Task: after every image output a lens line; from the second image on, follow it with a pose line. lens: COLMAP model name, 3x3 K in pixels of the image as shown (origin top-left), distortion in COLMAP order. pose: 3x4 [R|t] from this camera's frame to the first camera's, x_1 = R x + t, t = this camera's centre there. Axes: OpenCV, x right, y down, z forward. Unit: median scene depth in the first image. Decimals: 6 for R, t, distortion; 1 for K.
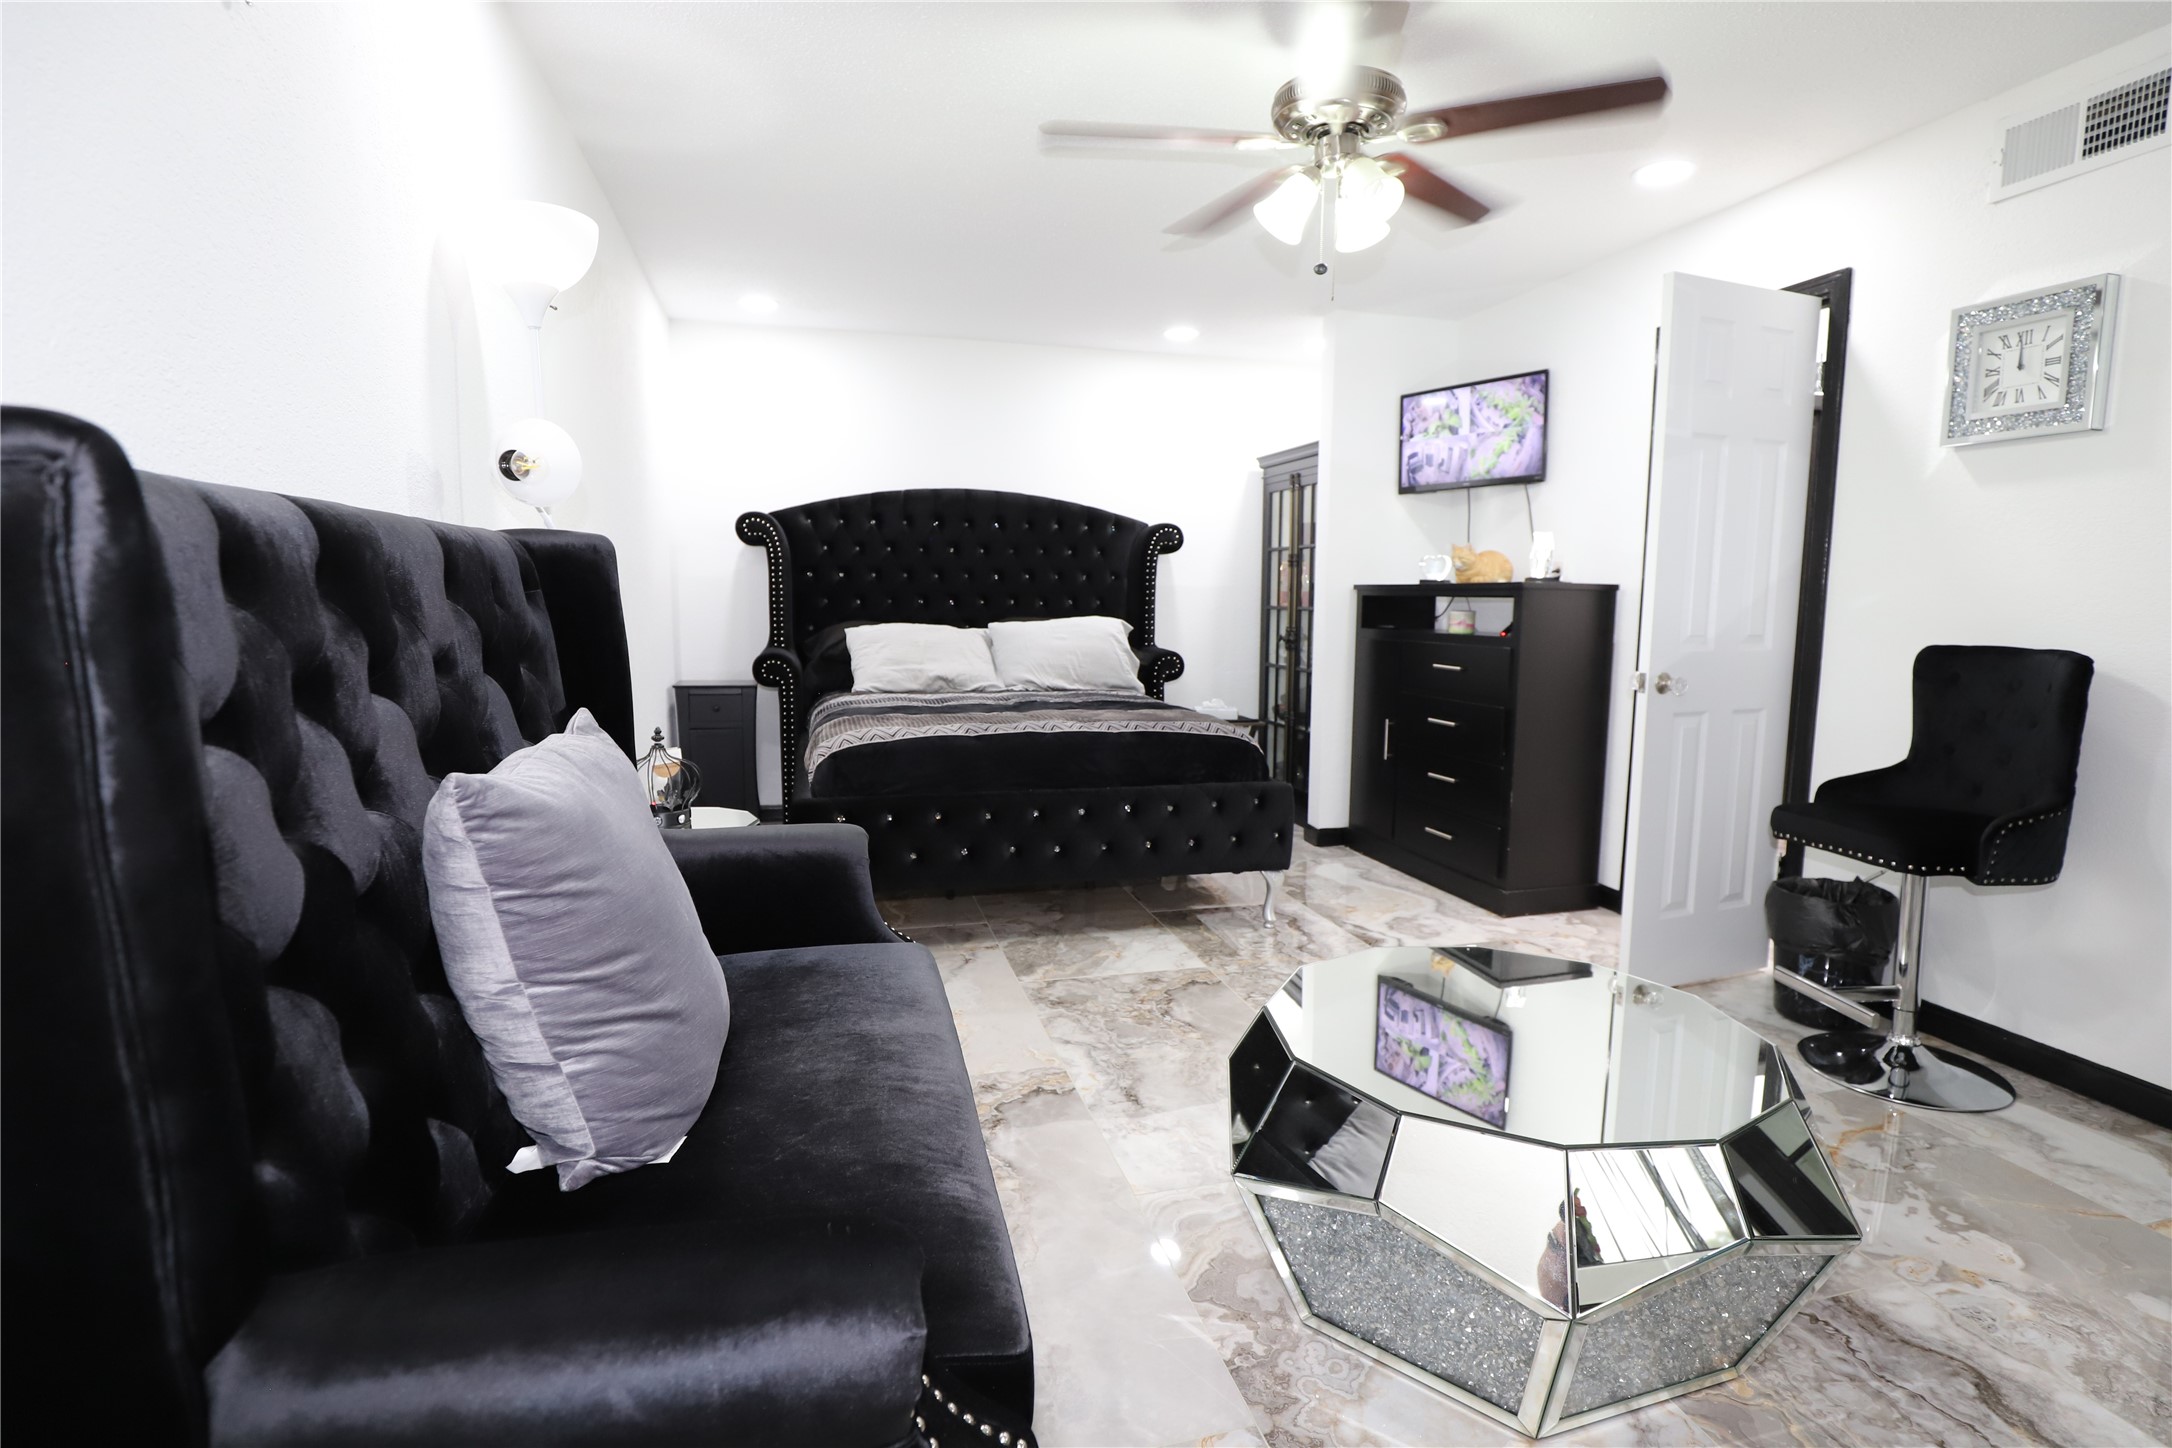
lens RADIAL K [[1078.3, 0, 1096.2], [0, 1078.3, 730.9], [0, 0, 1]] dist [-0.026862, 0.004115]
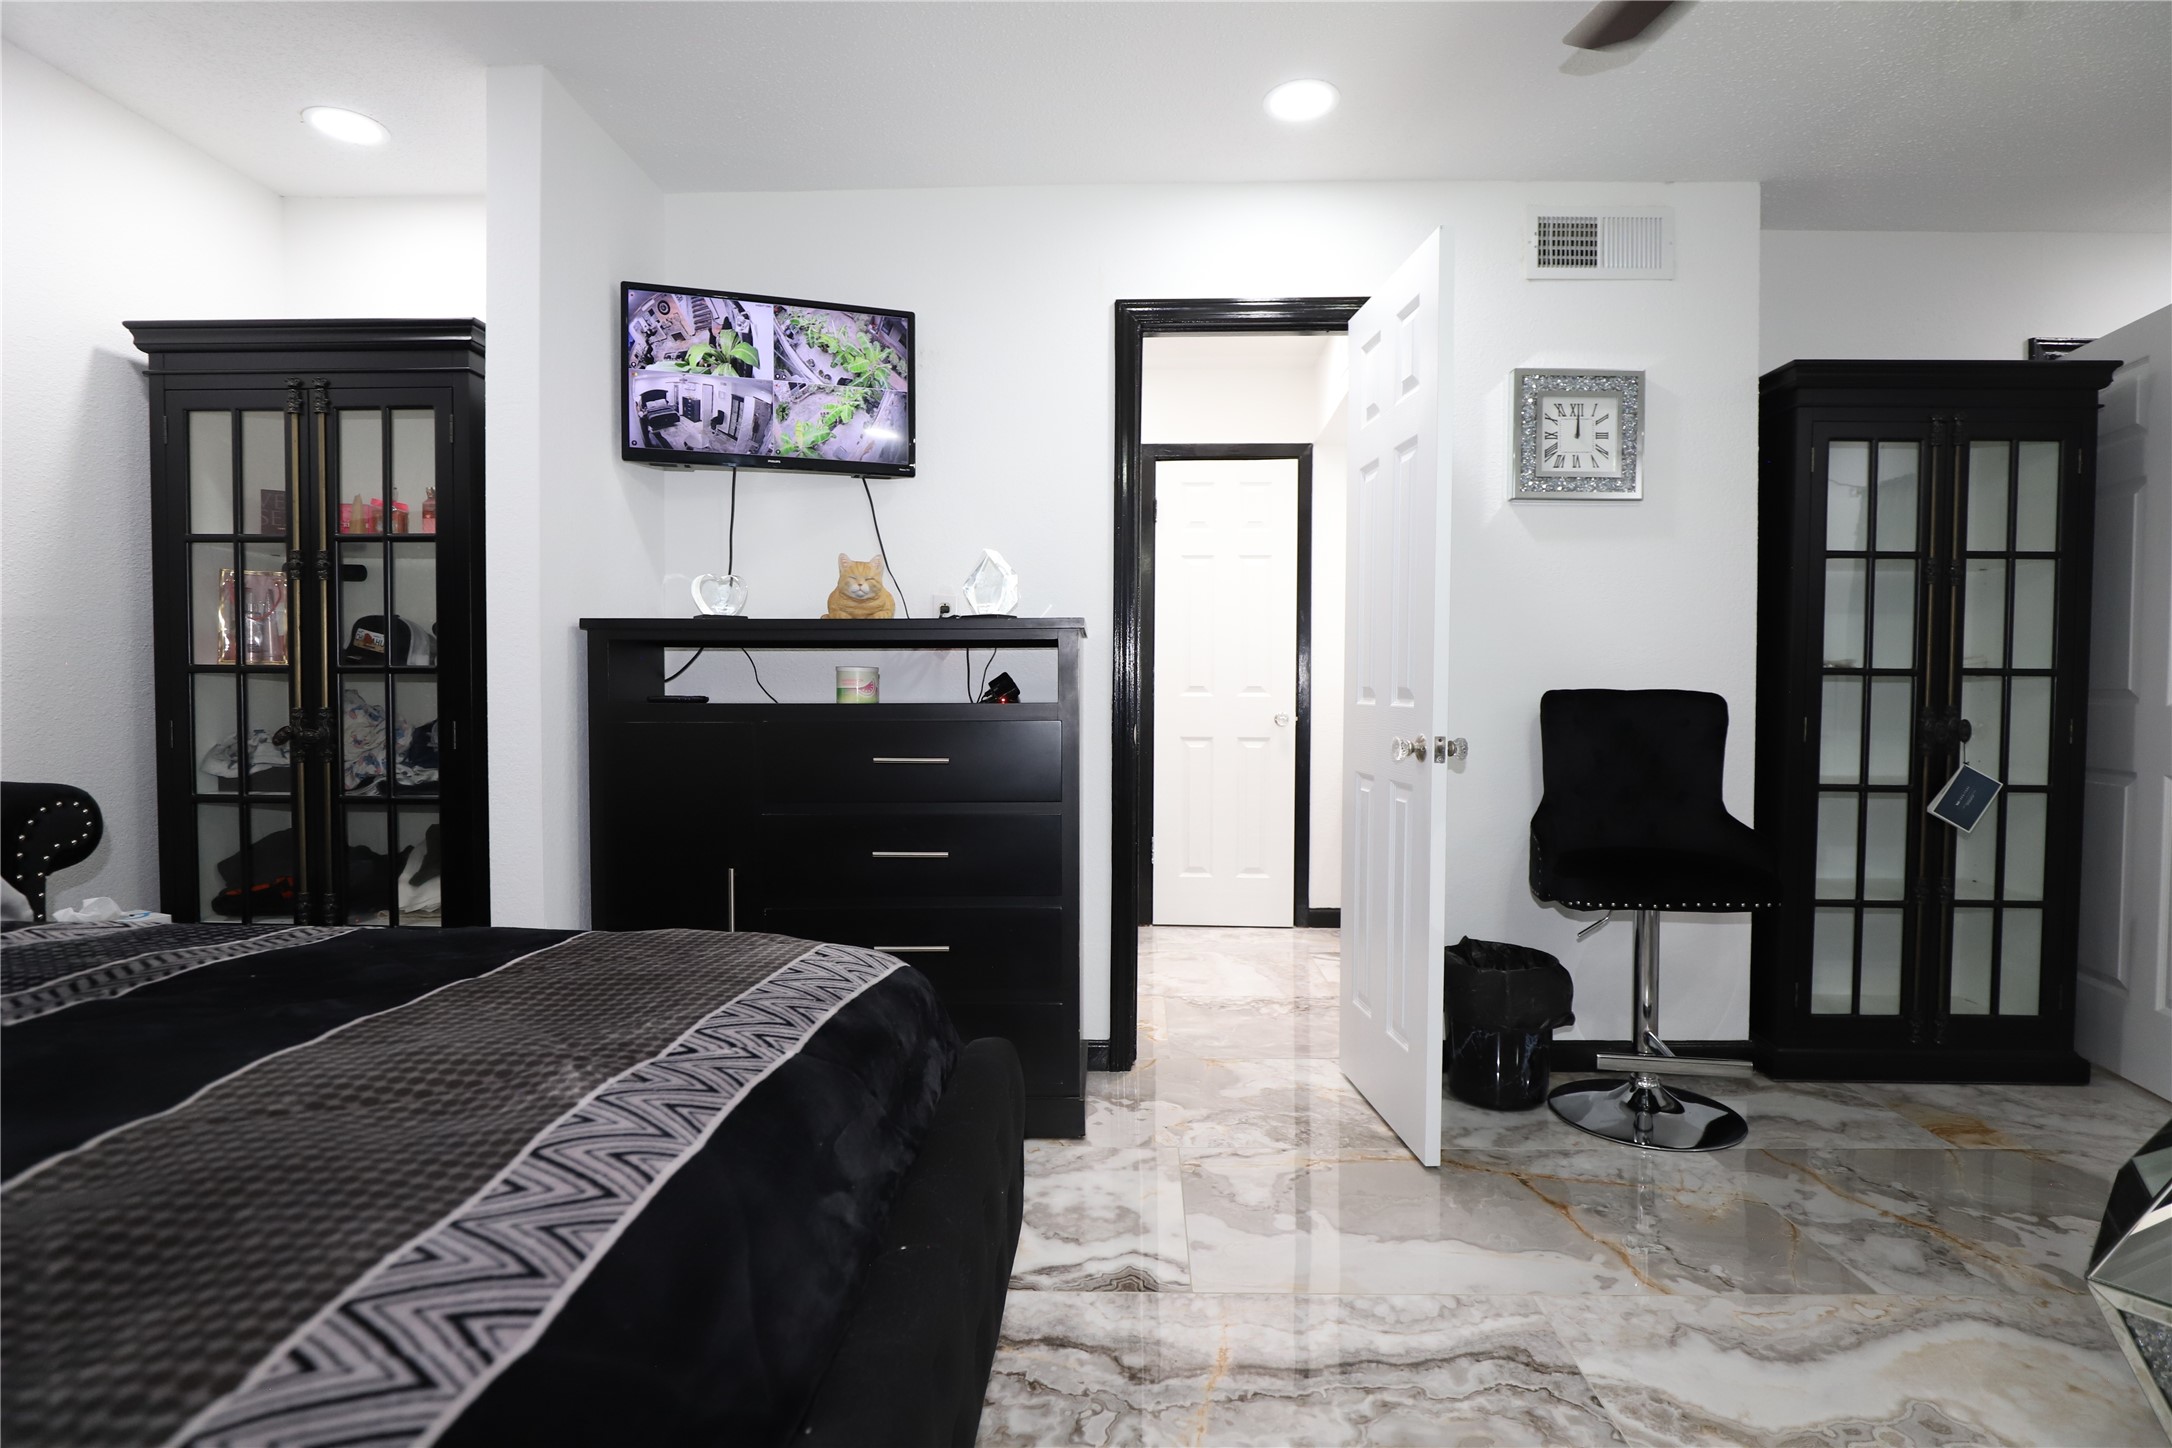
lens RADIAL K [[1078.3, 0, 1163.6], [0, 1078.3, 713.0], [0, 0, 1]] dist [-0.026862, 0.004115]
pose [[0.277453, -0.033720, 0.960147, -0.184669], [0.120438, 0.992721, 0.000061, -0.062752], [-0.953160, 0.115621, 0.279495, 0.645439]]
